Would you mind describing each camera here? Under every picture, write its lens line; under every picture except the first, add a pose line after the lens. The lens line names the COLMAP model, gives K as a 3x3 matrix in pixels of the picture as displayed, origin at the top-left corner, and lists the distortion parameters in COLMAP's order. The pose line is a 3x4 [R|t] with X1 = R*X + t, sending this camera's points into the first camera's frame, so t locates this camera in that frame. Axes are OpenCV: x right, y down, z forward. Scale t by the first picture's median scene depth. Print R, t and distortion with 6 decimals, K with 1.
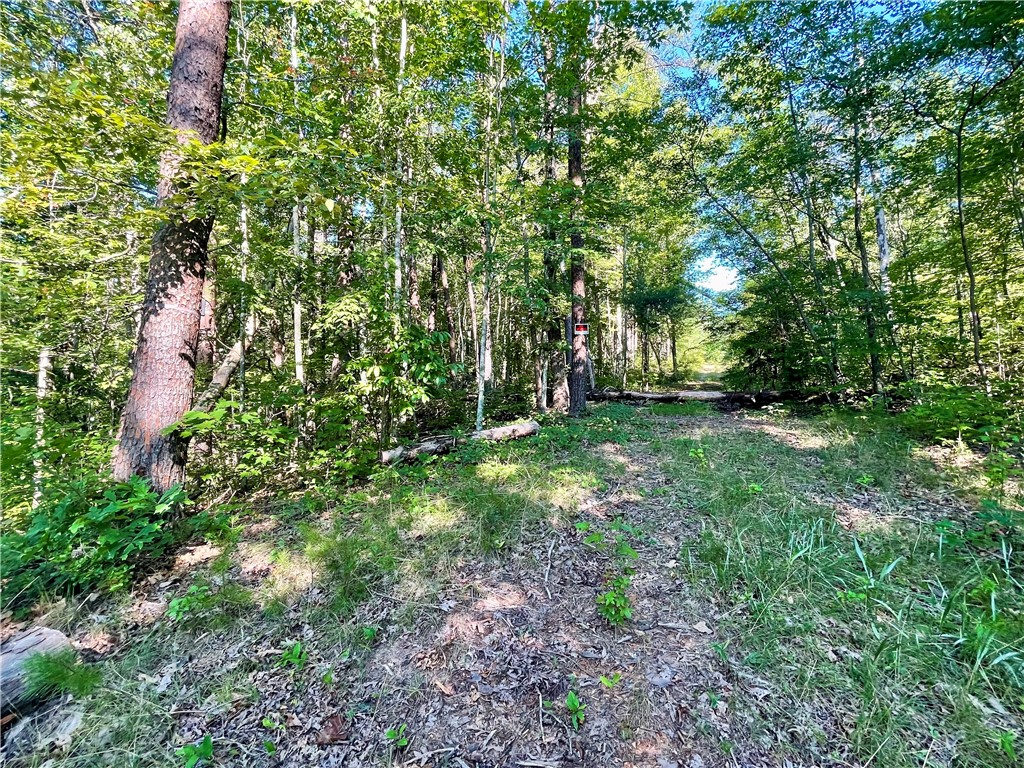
lens RADIAL K [[465.3, 0, 510.5], [0, 465.3, 379.8], [0, 0, 1]] dist [-0.004156, 0.000072]
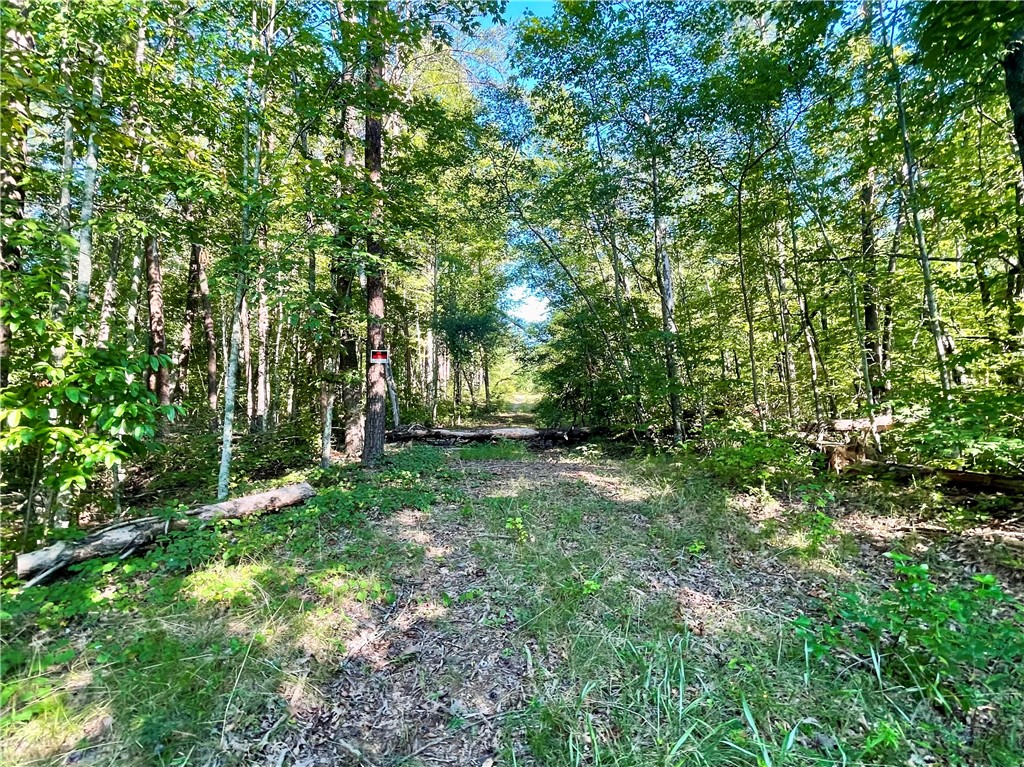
lens RADIAL K [[465.3, 0, 510.8], [0, 465.3, 382.0], [0, 0, 1]] dist [-0.004156, 0.000072]
pose [[0.924349, 0.016057, 0.381209, 0.053814], [0.000617, 0.999050, -0.043576, -0.028493], [-0.381546, 0.040515, 0.923461, 0.159691]]
